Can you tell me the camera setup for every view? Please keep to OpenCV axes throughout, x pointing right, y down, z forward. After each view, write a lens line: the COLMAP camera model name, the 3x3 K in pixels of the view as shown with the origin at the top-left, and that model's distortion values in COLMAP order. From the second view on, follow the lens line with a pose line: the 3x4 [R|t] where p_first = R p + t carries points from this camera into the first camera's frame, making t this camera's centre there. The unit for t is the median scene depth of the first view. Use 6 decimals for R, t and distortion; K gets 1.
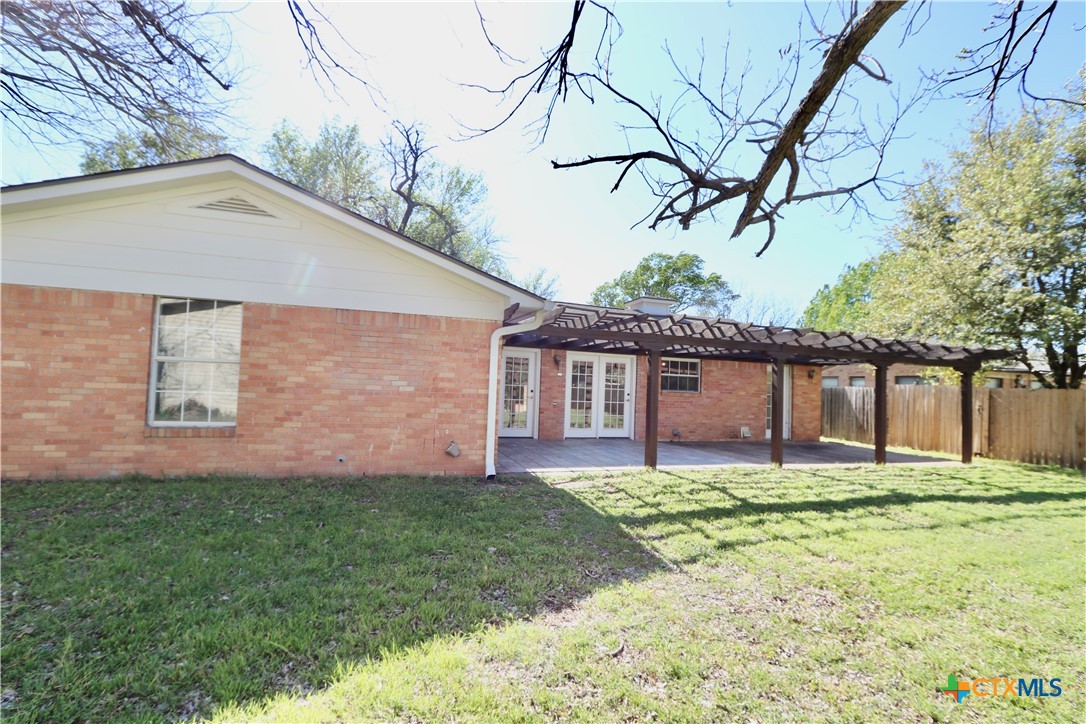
lens RADIAL K [[499.2, 0, 543.5], [0, 499.2, 362.0], [0, 0, 1]] dist [-0.002951, -0.000103]
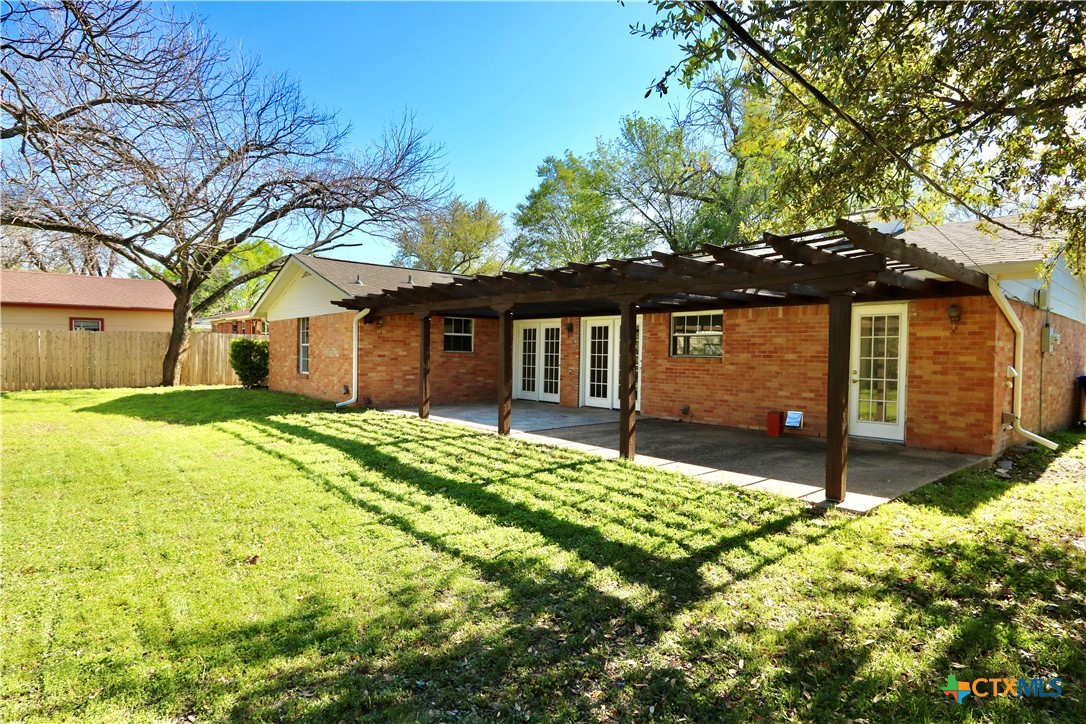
lens RADIAL K [[583.9, 0, 543.6], [0, 583.9, 361.2], [0, 0, 1]] dist [0.000447, 0.000013]
pose [[0.374972, -0.018748, -0.926847, 1.039751], [0.045575, 0.998959, -0.001768, 0.060669], [0.925915, -0.041578, 0.375436, 0.480607]]
